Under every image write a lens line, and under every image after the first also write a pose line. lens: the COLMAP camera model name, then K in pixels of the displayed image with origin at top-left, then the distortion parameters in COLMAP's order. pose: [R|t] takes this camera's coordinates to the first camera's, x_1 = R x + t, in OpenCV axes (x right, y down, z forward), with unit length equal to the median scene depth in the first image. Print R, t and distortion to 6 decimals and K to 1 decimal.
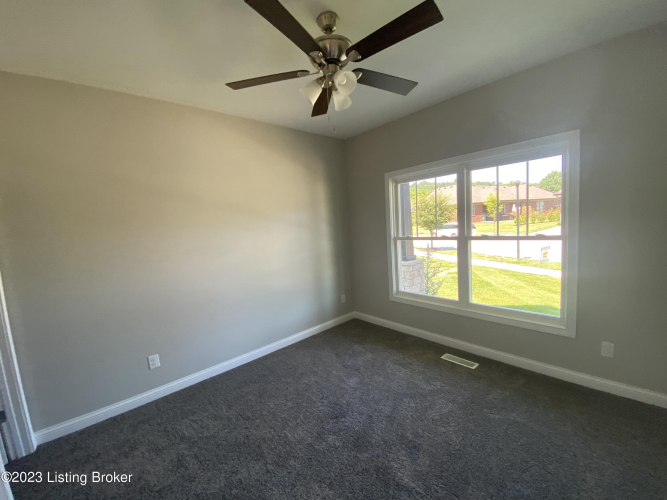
lens RADIAL K [[271.4, 0, 331.4], [0, 271.4, 251.0], [0, 0, 1]] dist [-0.007479, -0.002683]
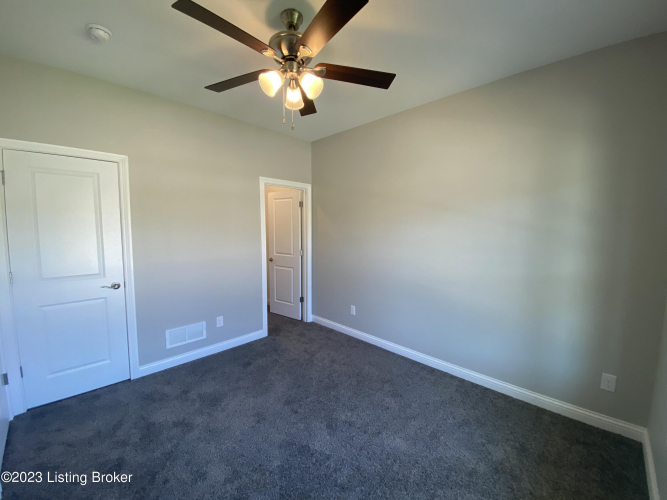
lens RADIAL K [[271.4, 0, 335.2], [0, 271.4, 253.9], [0, 0, 1]] dist [-0.007479, -0.002683]
pose [[0.068129, 0.162620, -0.984334, 0.542288], [-0.122038, 0.980575, 0.153553, -0.073698], [0.990184, 0.109665, 0.086651, 0.574294]]
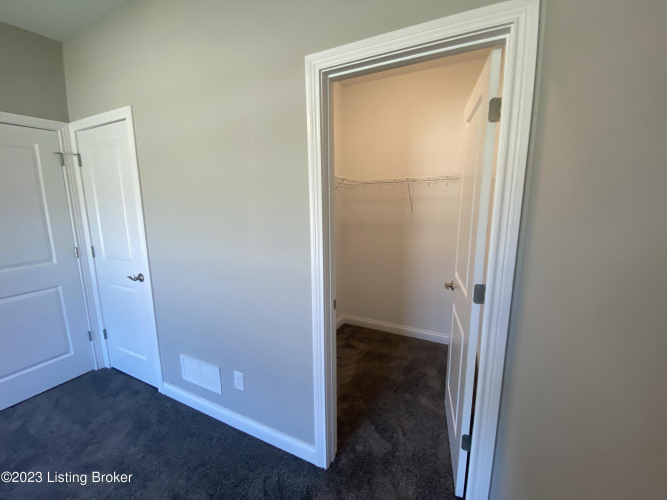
lens RADIAL K [[271.4, 0, 334.0], [0, 271.4, 247.2], [0, 0, 1]] dist [-0.007479, -0.002683]
pose [[-0.926303, 0.127945, -0.354391, -0.420634], [0.024737, 0.959201, 0.281640, -0.026489], [0.375967, 0.252117, -0.891676, 0.747565]]
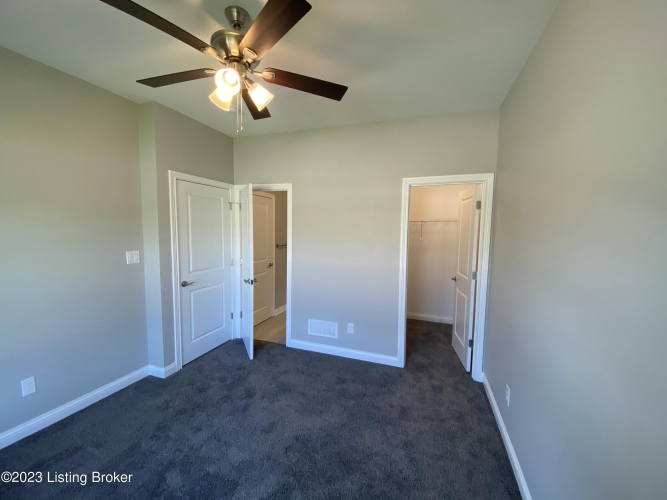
lens RADIAL K [[271.4, 0, 330.5], [0, 271.4, 247.2], [0, 0, 1]] dist [-0.007479, -0.002683]
pose [[-0.884182, 0.087103, -0.458951, 0.088953], [-0.006711, 0.979993, 0.198919, -0.121457], [0.467095, 0.178961, -0.865907, 1.040867]]
